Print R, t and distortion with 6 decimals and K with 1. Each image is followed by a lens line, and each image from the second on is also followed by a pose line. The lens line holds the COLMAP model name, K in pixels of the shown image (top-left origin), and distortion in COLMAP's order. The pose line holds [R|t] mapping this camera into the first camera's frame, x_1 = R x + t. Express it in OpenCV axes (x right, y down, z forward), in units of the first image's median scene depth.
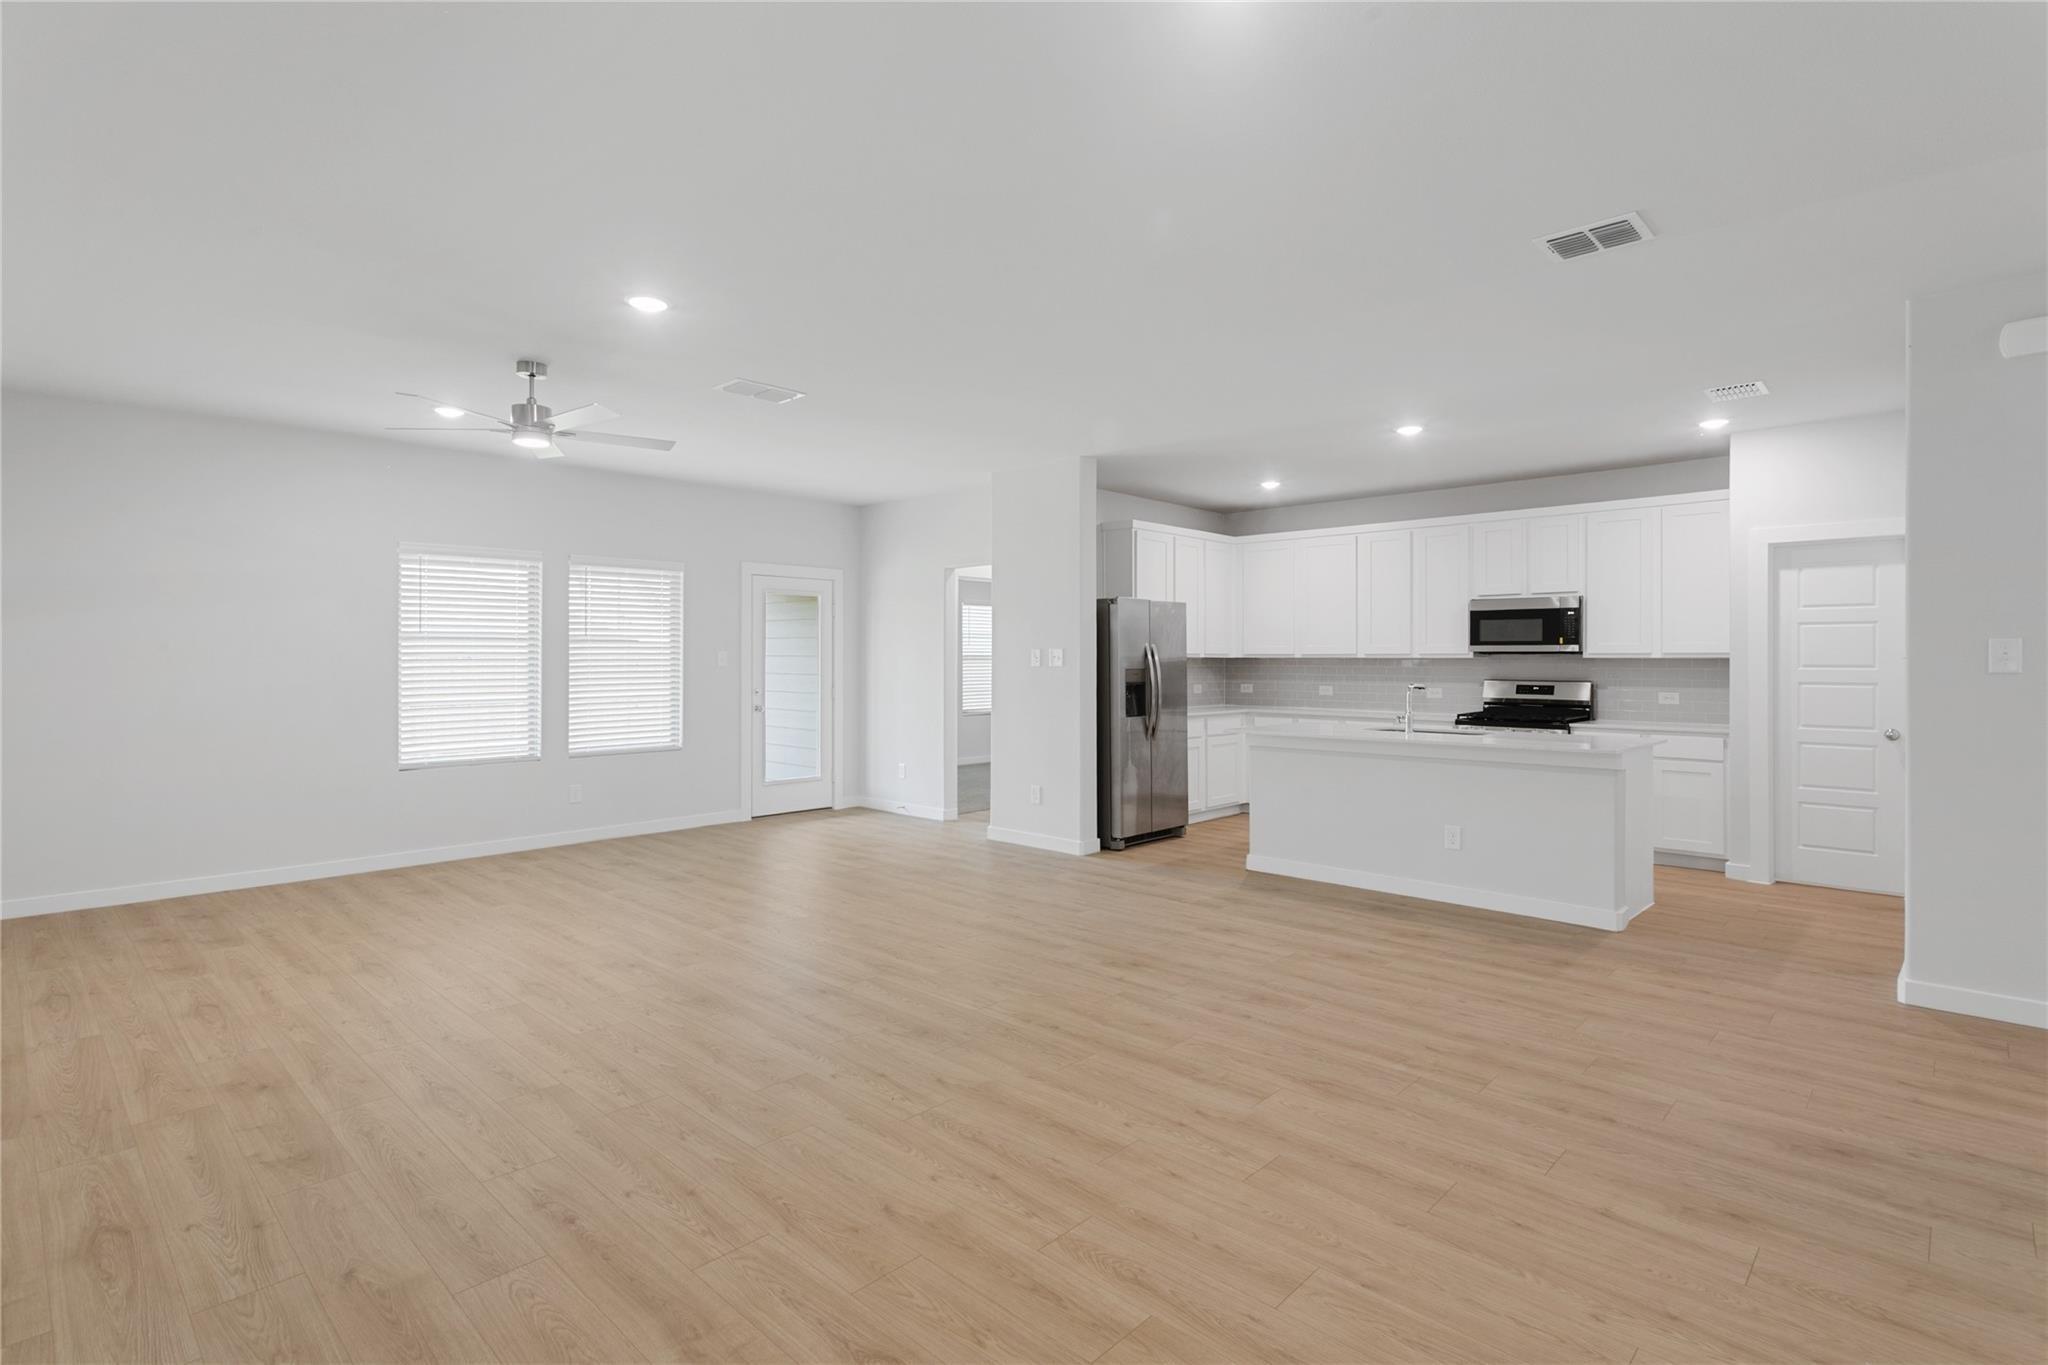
lens RADIAL K [[986.6, 0, 1032.3], [0, 986.6, 664.1], [0, 0, 1]] dist [0.004345, 0.000235]
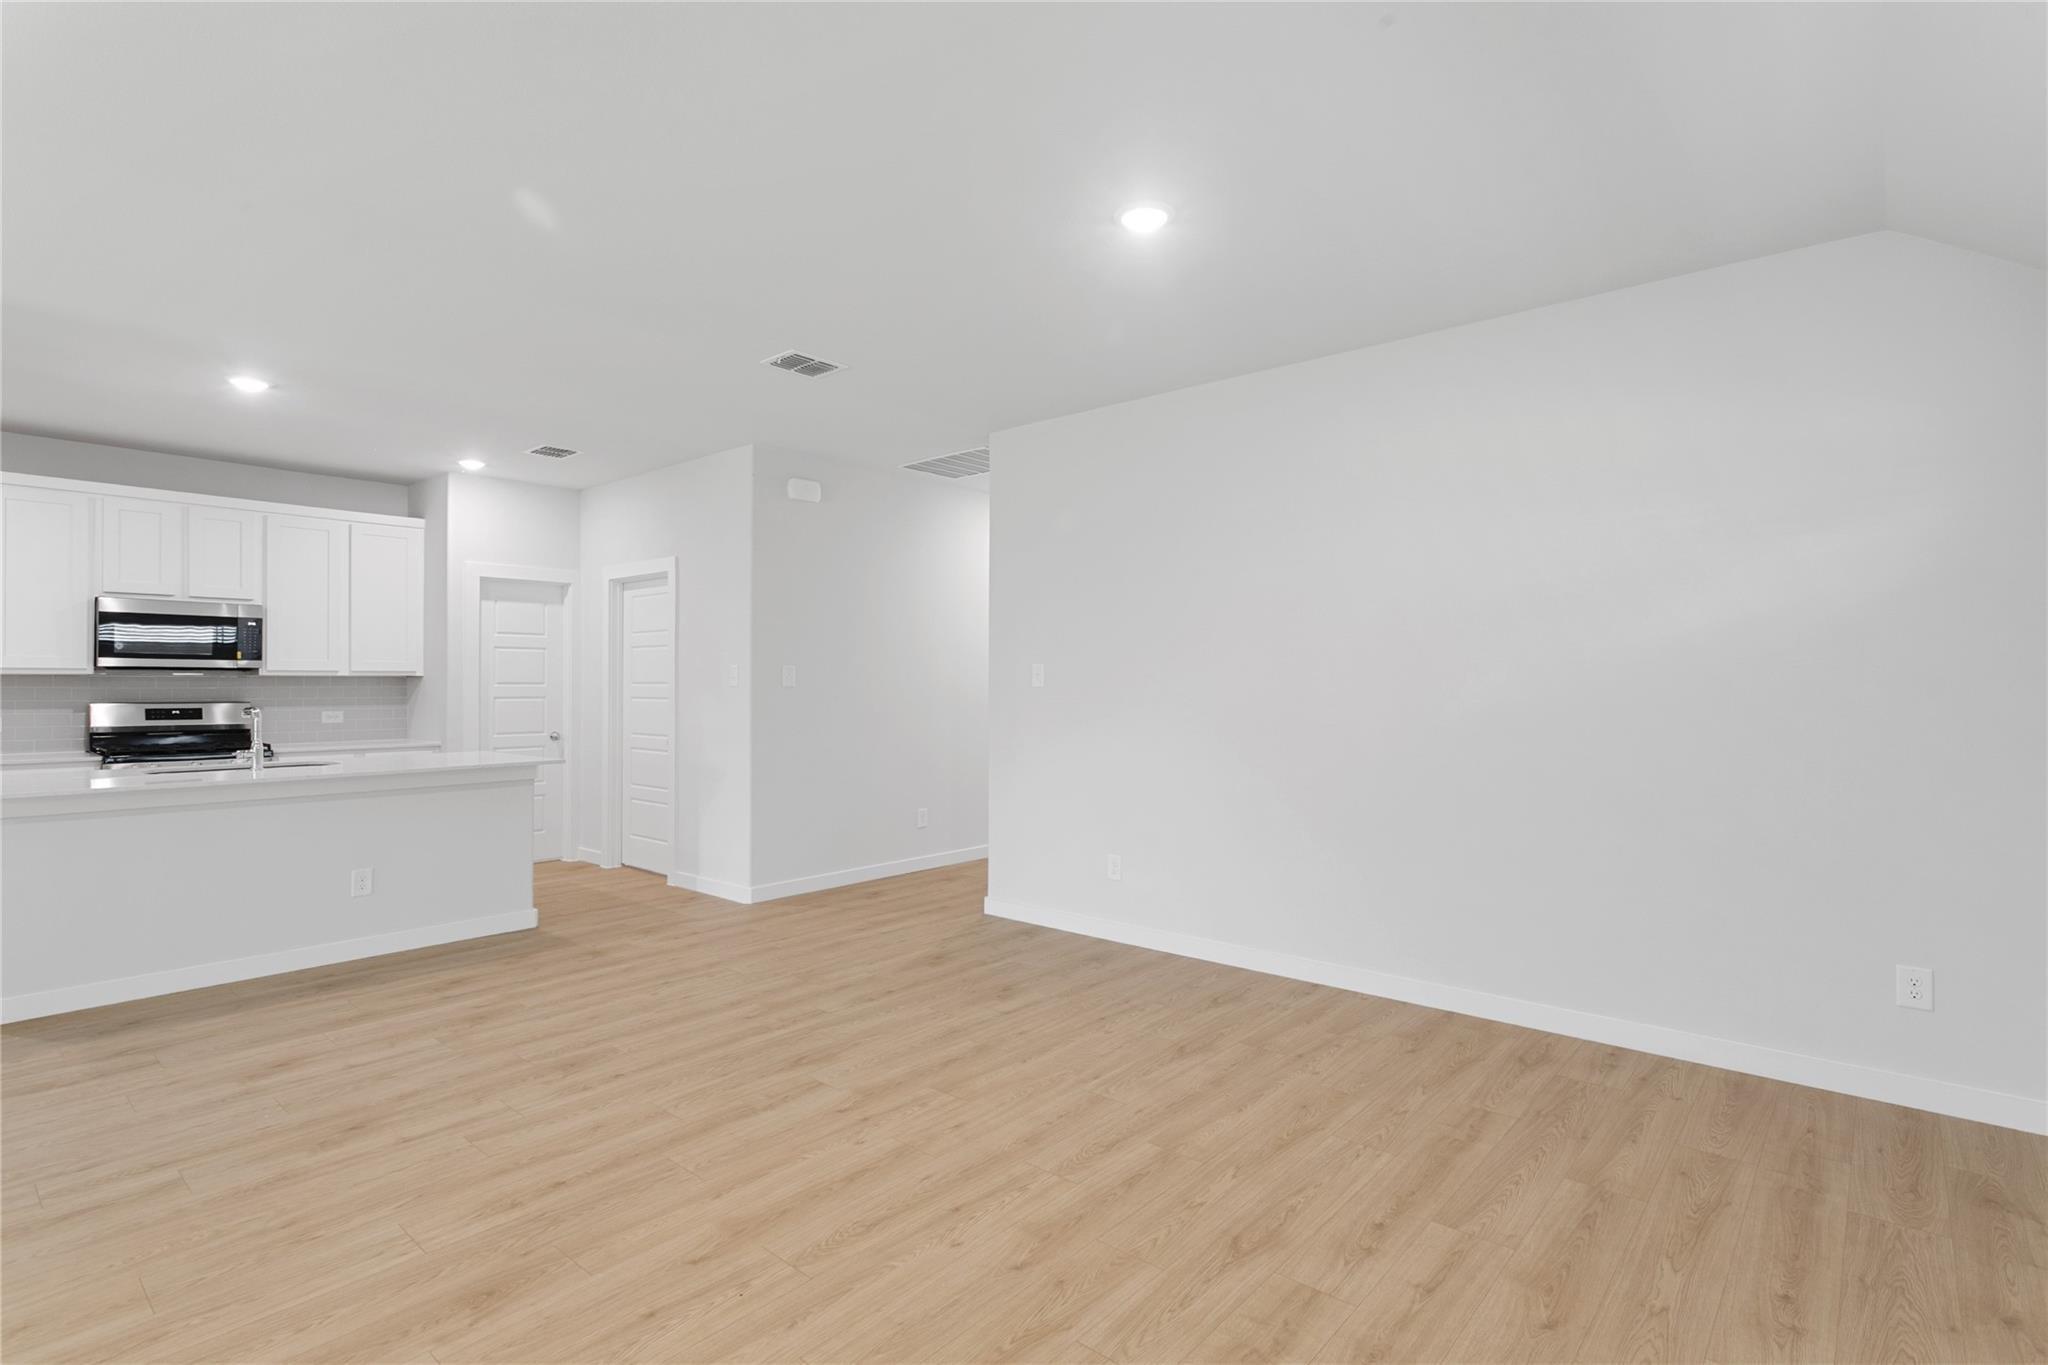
lens RADIAL K [[995.3, 0, 1033.5], [0, 995.3, 679.9], [0, 0, 1]] dist [0.001770, 0.000594]
pose [[-0.048813, 0.000926, 0.998807, -0.439703], [0.002083, 0.999997, -0.000826, -0.000135], [-0.998806, 0.002040, -0.048815, 0.418091]]
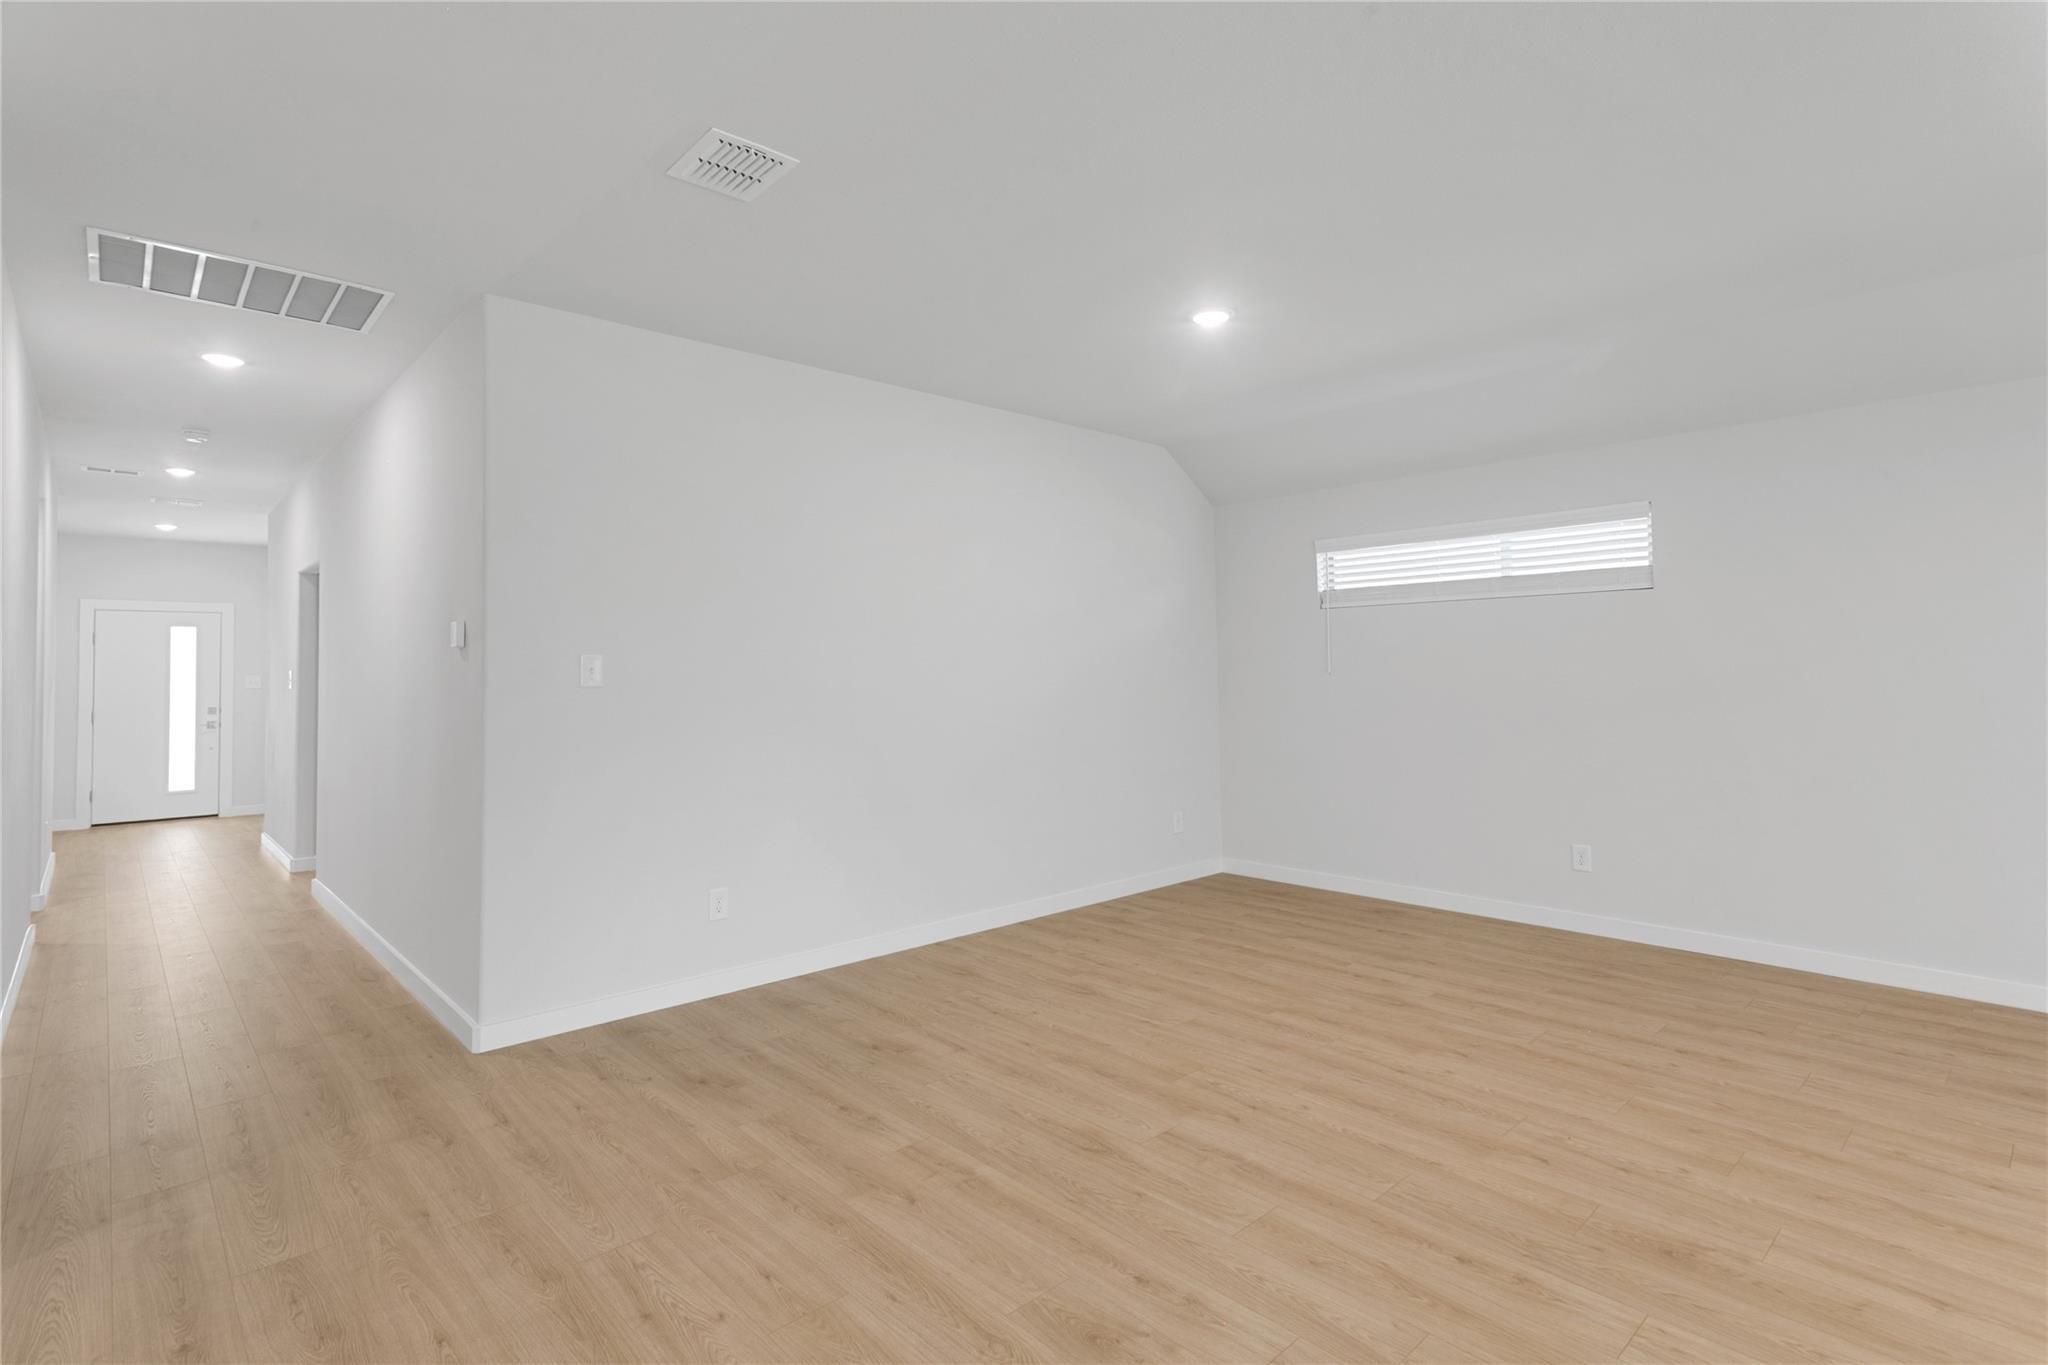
lens RADIAL K [[986.6, 0, 1032.3], [0, 986.6, 664.1], [0, 0, 1]] dist [0.004345, 0.000235]
pose [[-0.997921, 0.011903, 0.063341, 0.150961], [0.011444, 0.999906, -0.007607, -0.001471], [-0.063425, -0.006866, -0.997963, 0.994788]]
